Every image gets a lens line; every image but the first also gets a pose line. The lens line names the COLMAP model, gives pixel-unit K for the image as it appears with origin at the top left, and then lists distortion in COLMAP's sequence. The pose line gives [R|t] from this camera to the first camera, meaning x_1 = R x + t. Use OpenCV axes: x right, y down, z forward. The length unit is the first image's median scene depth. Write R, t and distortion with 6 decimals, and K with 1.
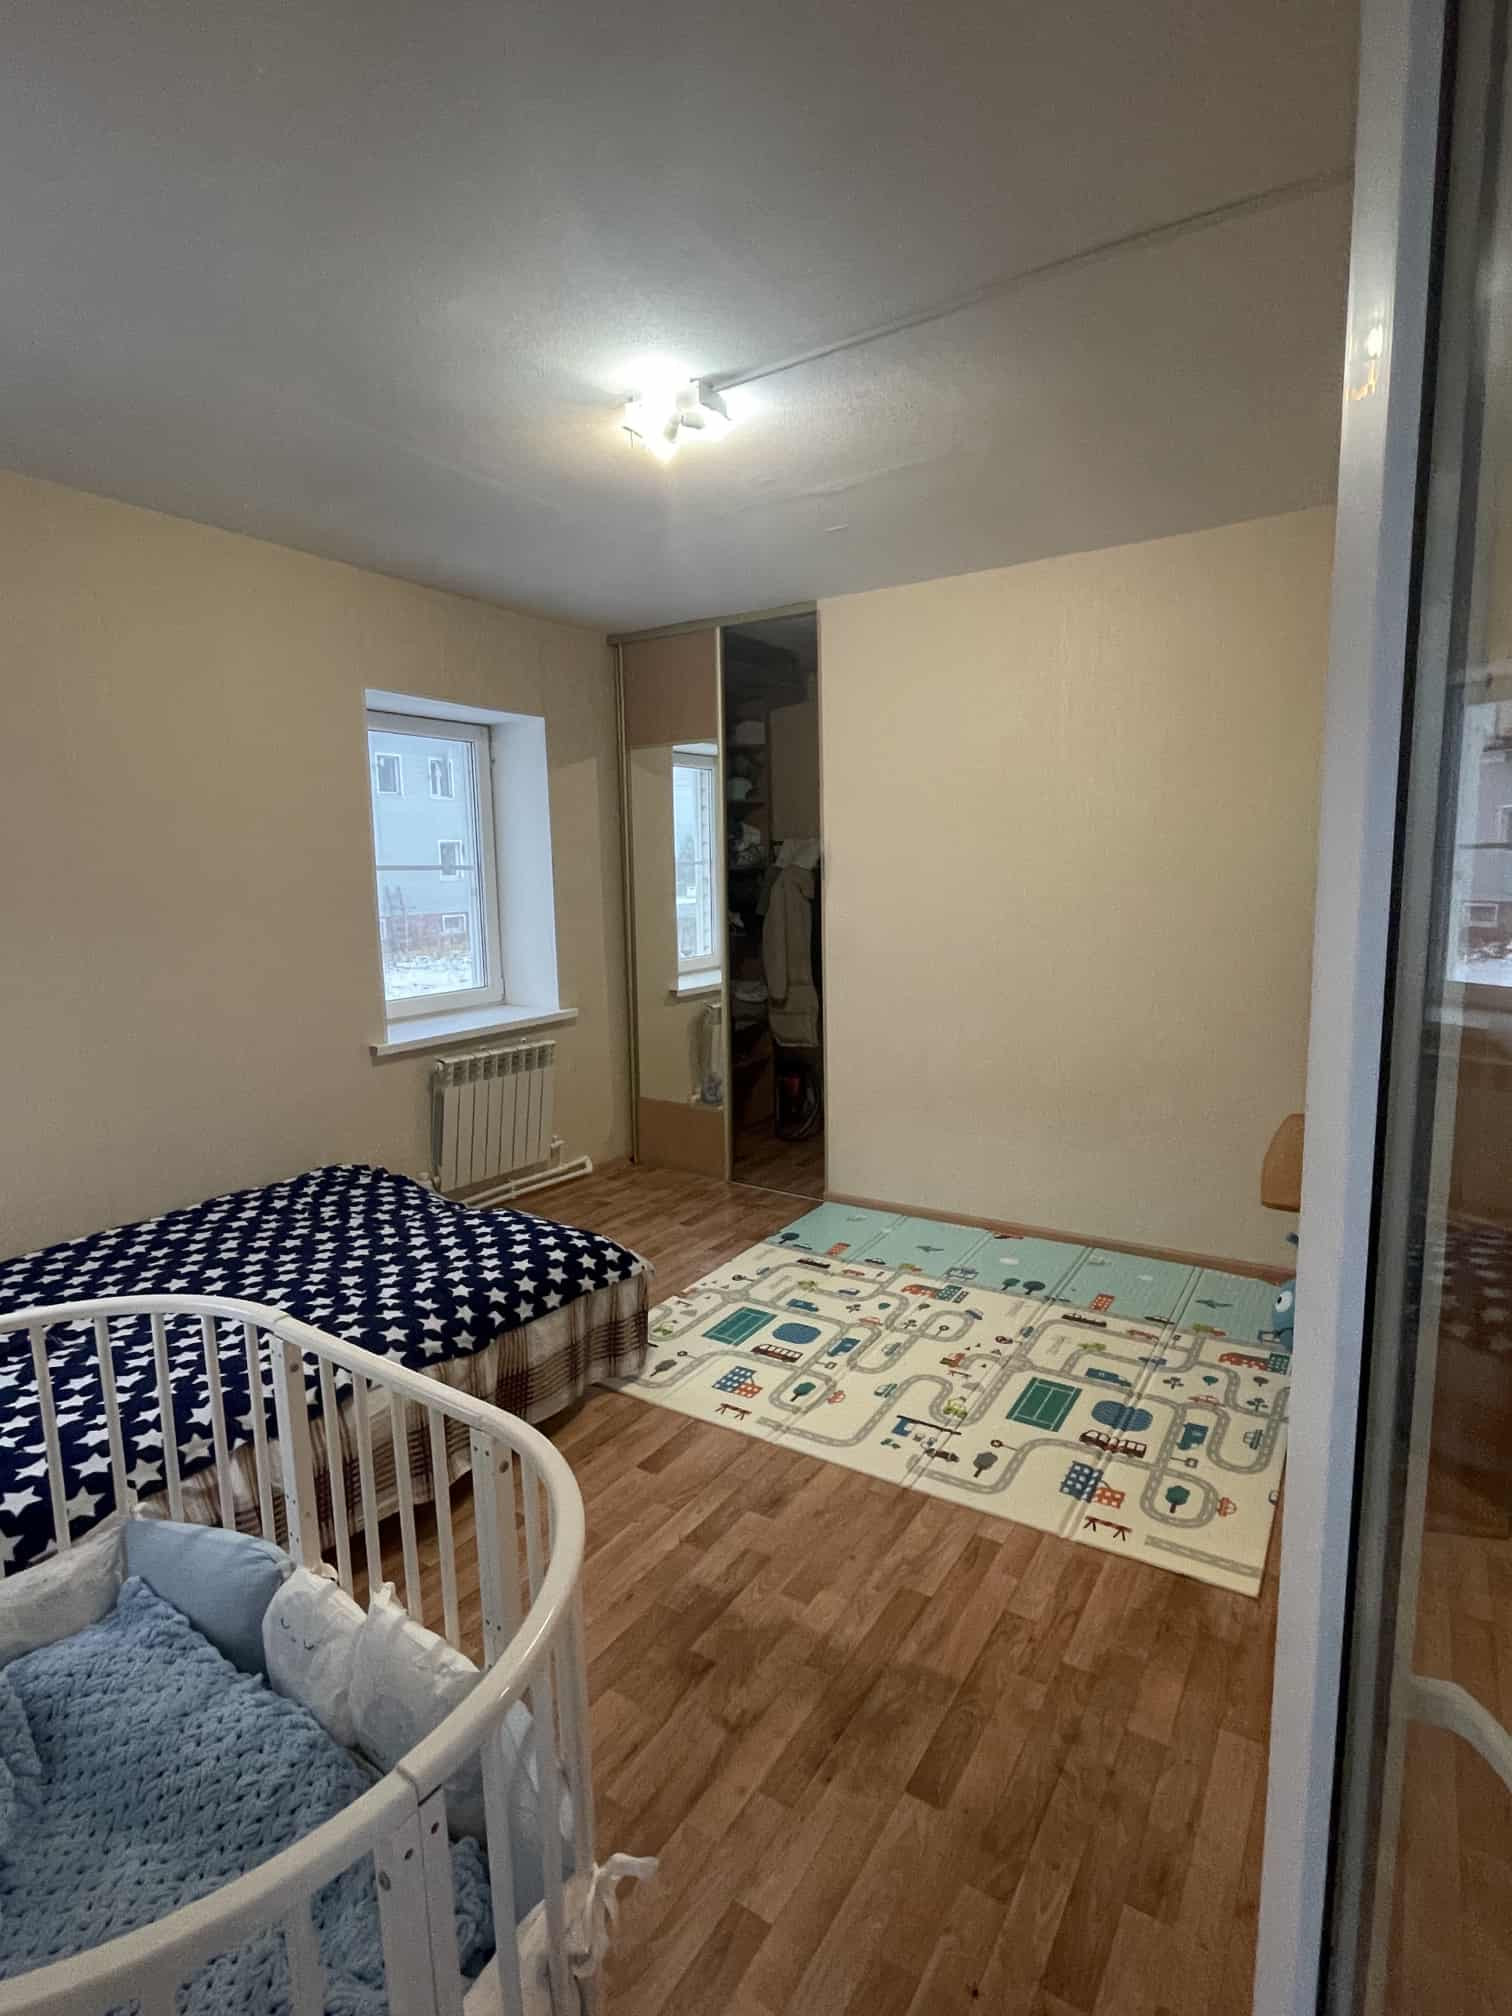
lens RADIAL K [[1014.5, 0, 756.0], [0, 1014.5, 1008.0], [0, 0, 1]] dist [0.002028, 0.000264]
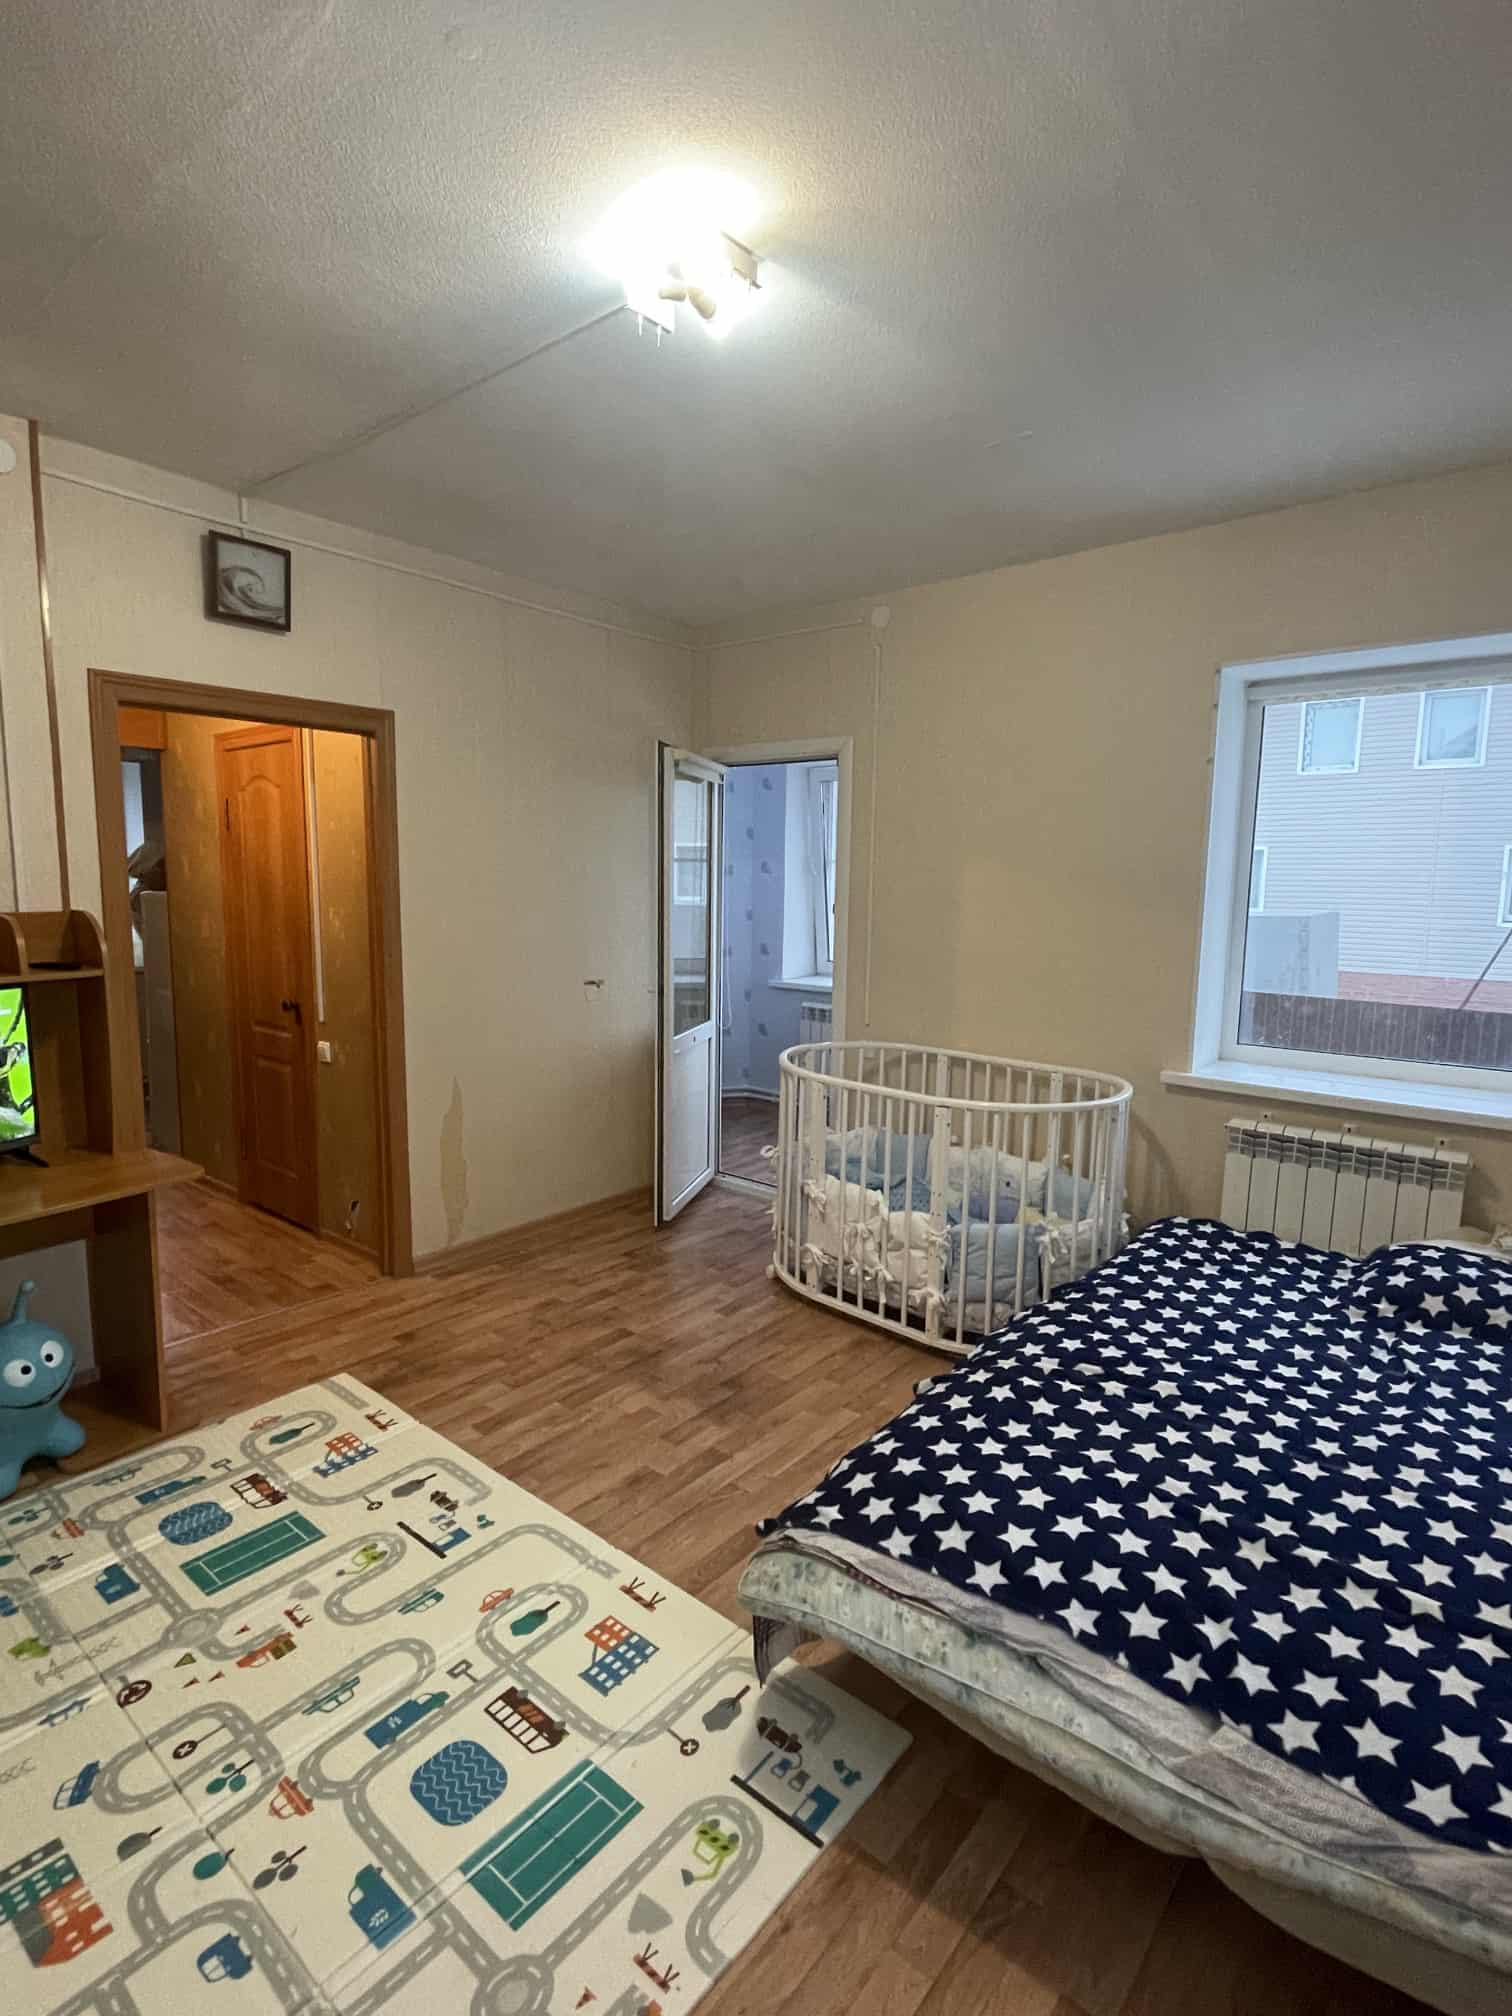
lens RADIAL K [[1014.5, 0, 756.0], [0, 1014.5, 1008.0], [0, 0, 1]] dist [0.002028, 0.000264]
pose [[-0.991903, -0.019111, 0.125550, -0.196383], [0.014673, 0.964745, 0.262777, -0.221716], [-0.126146, 0.262492, -0.956653, 1.630378]]
